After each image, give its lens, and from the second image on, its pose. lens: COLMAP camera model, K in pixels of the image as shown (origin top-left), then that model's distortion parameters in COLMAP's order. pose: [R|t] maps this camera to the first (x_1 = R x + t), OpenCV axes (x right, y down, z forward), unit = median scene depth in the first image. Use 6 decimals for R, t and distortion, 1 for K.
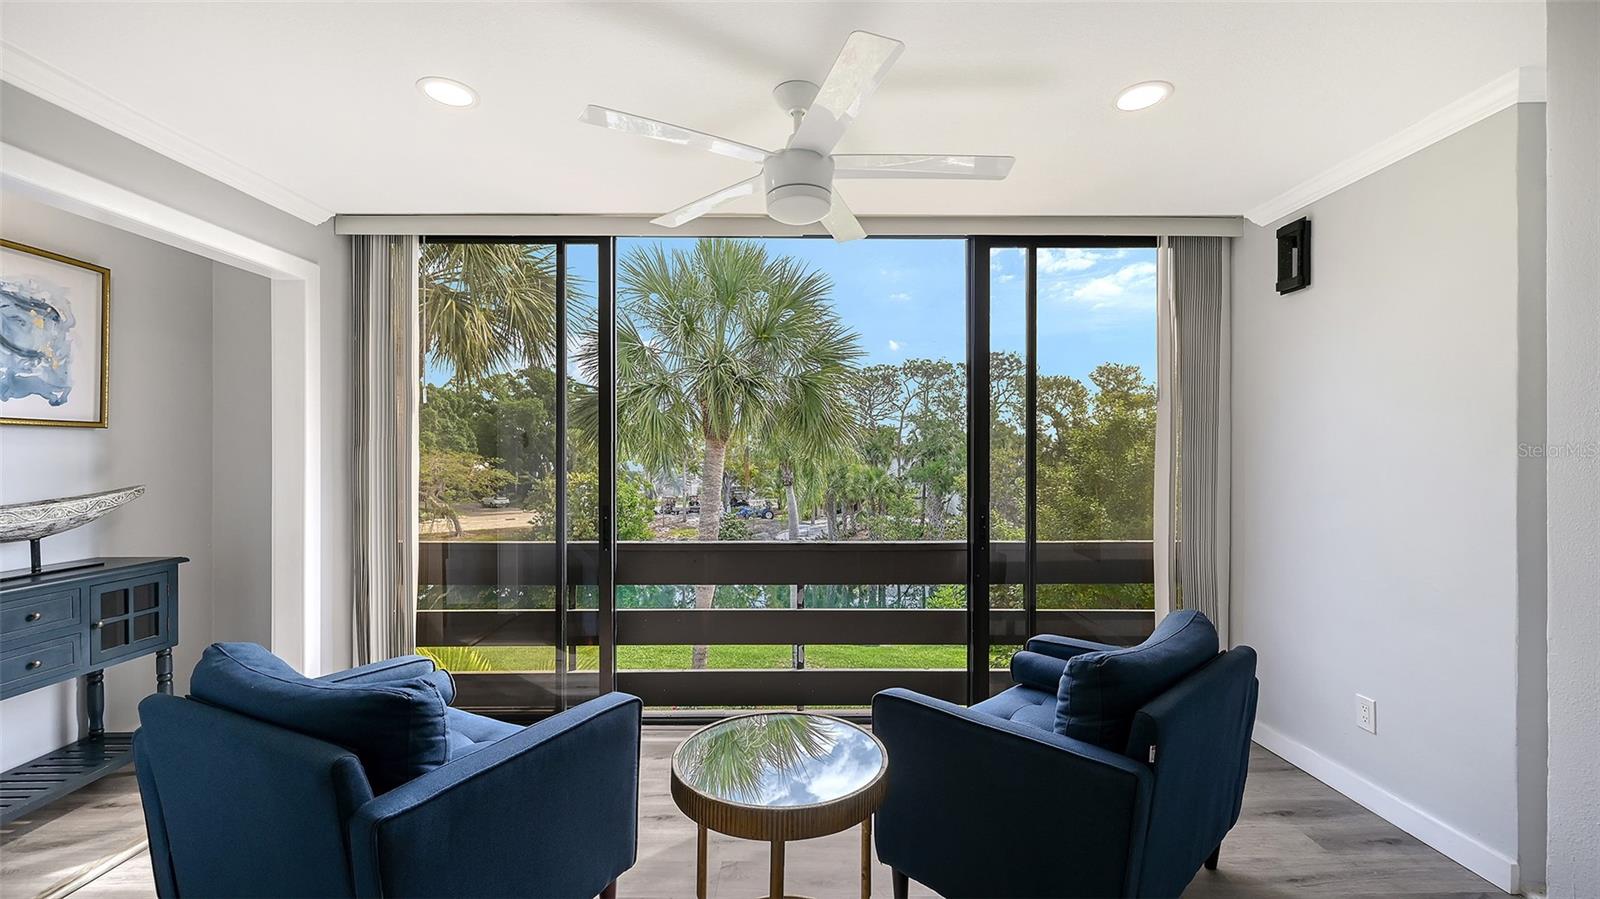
lens RADIAL K [[643.4, 0, 776.8], [0, 643.4, 459.7], [0, 0, 1]] dist [0.001571, -0.000268]
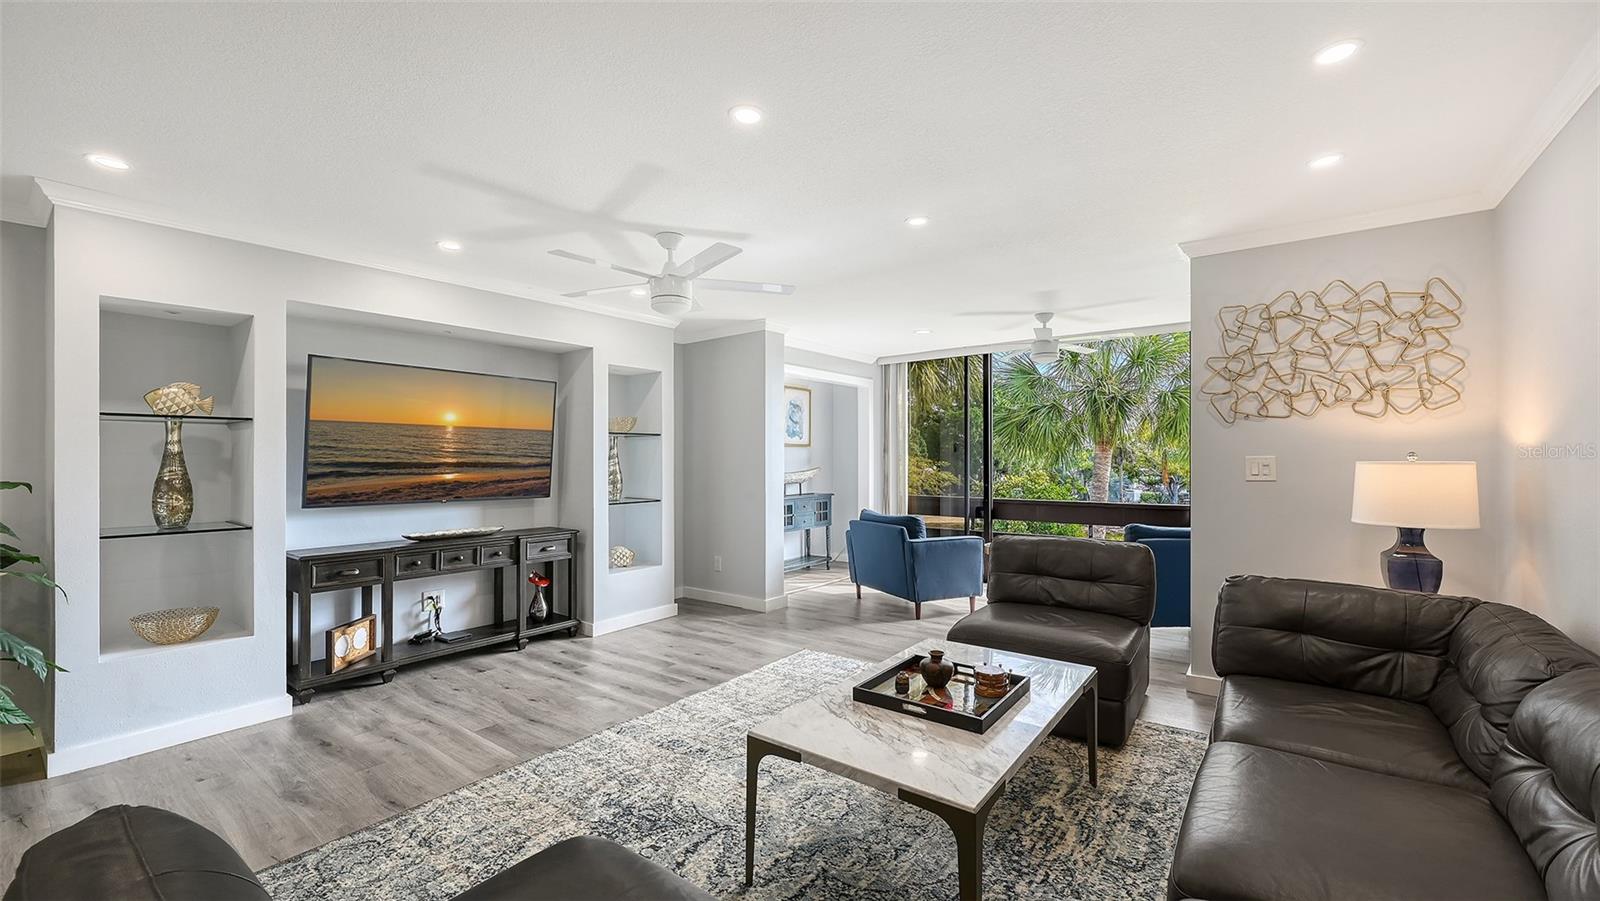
lens RADIAL K [[643.4, 0, 804.5], [0, 643.4, 454.1], [0, 0, 1]] dist [0.001571, -0.000268]
pose [[0.812315, -0.004909, -0.583199, 0.038486], [-0.004631, 0.999879, -0.014867, 0.001694], [0.583201, 0.014778, 0.812194, -0.085890]]
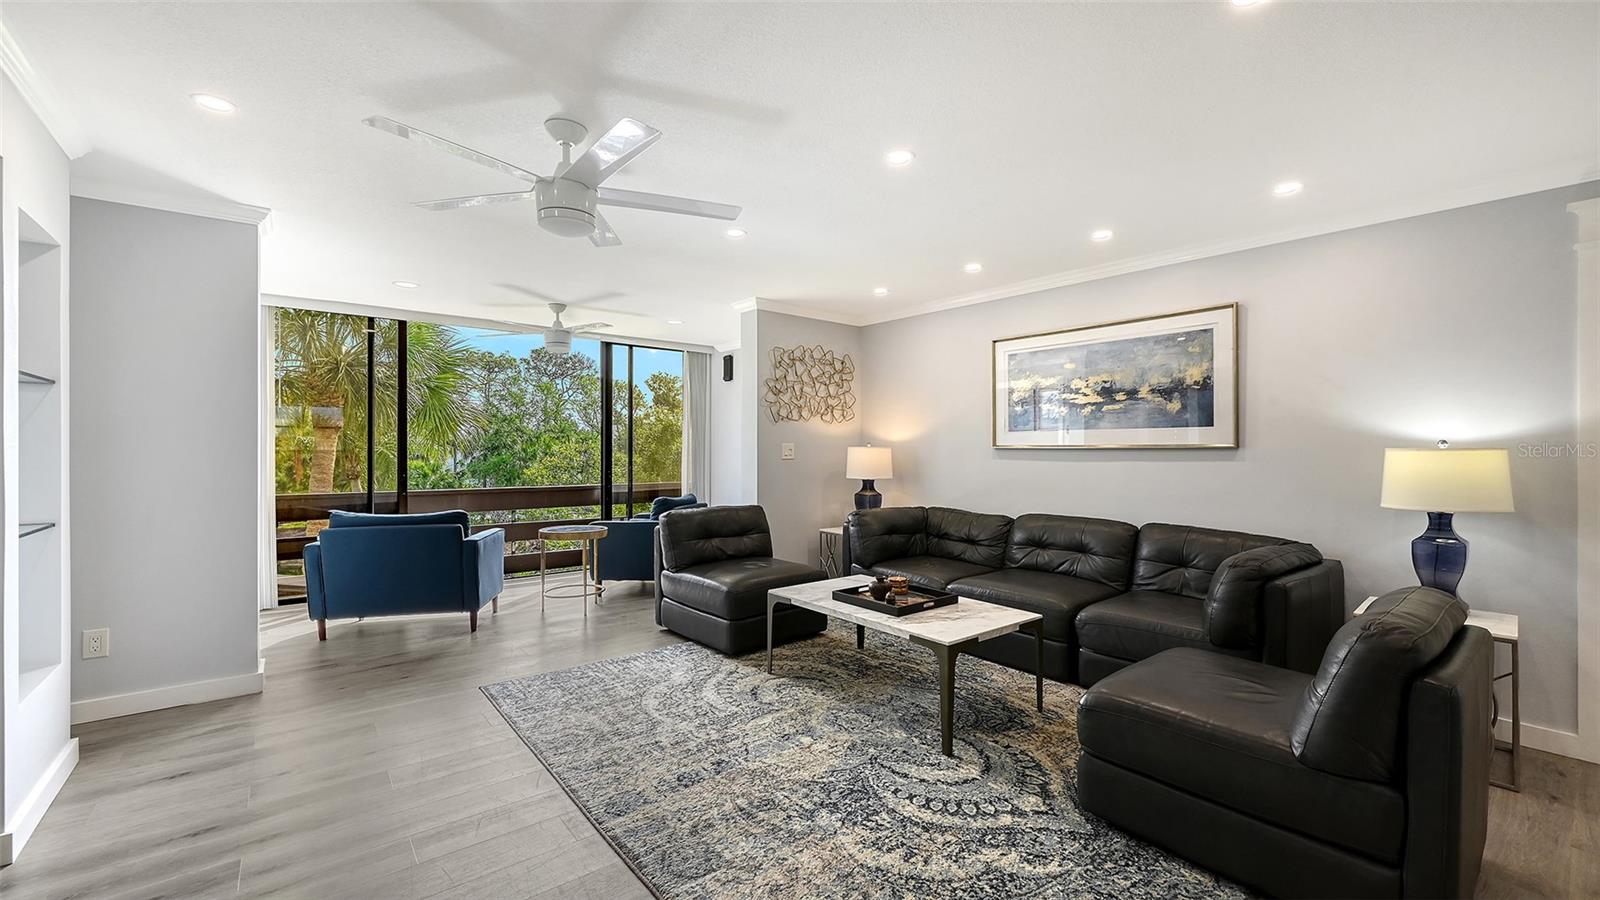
lens RADIAL K [[643.4, 0, 820.1], [0, 643.4, 445.5], [0, 0, 1]] dist [0.001571, -0.000268]
pose [[0.751436, 0.011305, 0.659709, -0.047165], [-0.000295, 0.999859, -0.016798, 0.003137], [-0.659806, 0.012428, 0.751333, -0.089115]]
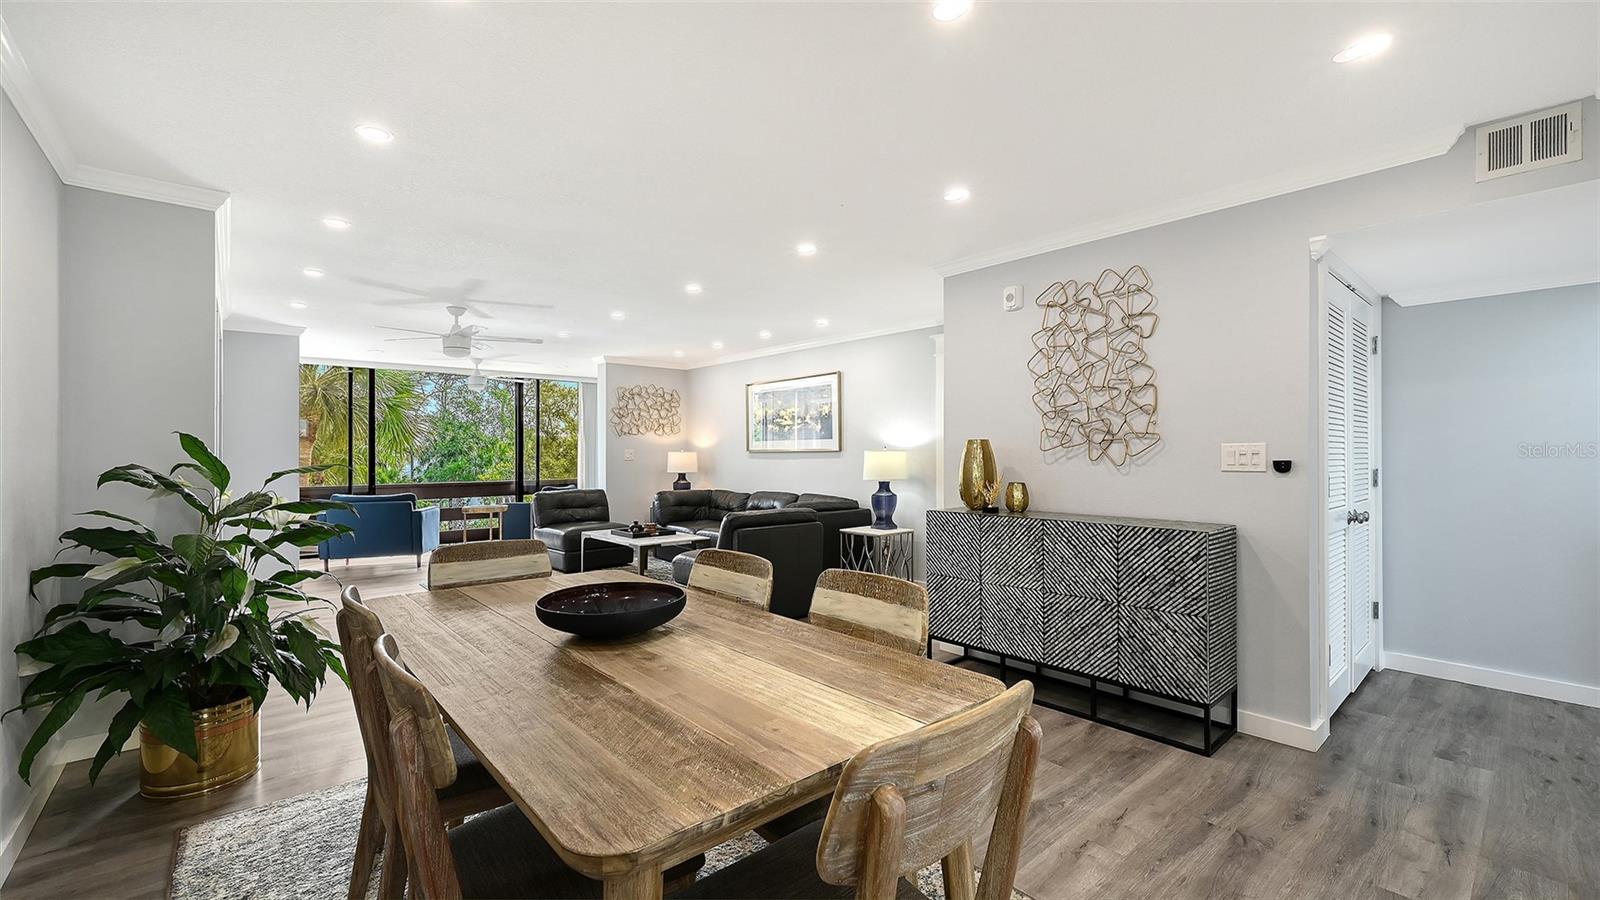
lens RADIAL K [[643.4, 0, 798.4], [0, 643.4, 439.0], [0, 0, 1]] dist [0.001571, -0.000268]
pose [[0.735802, 0.013068, 0.677070, -0.062976], [0.010518, 0.999473, -0.030722, 0.003921], [-0.677115, 0.029727, 0.735277, -0.172477]]
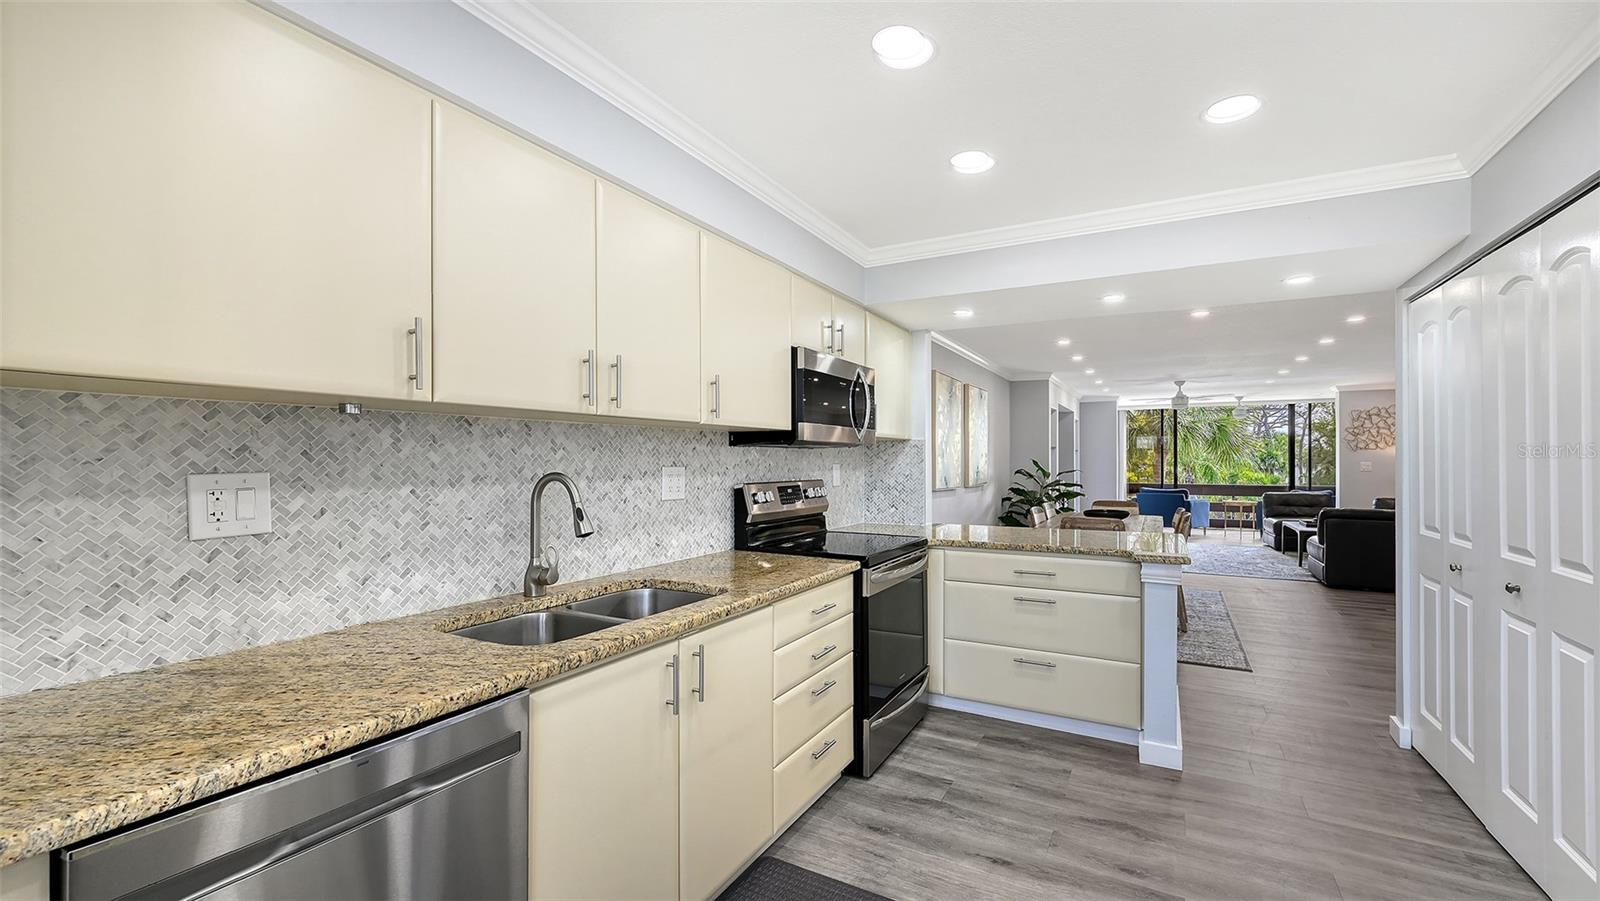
lens RADIAL K [[643.4, 0, 797.9], [0, 643.4, 454.5], [0, 0, 1]] dist [0.001571, -0.000268]
pose [[0.883565, 0.002392, -0.468302, -0.036529], [-0.010814, 0.999825, -0.015295, 0.003122], [0.468183, 0.018578, 0.883436, -0.292517]]
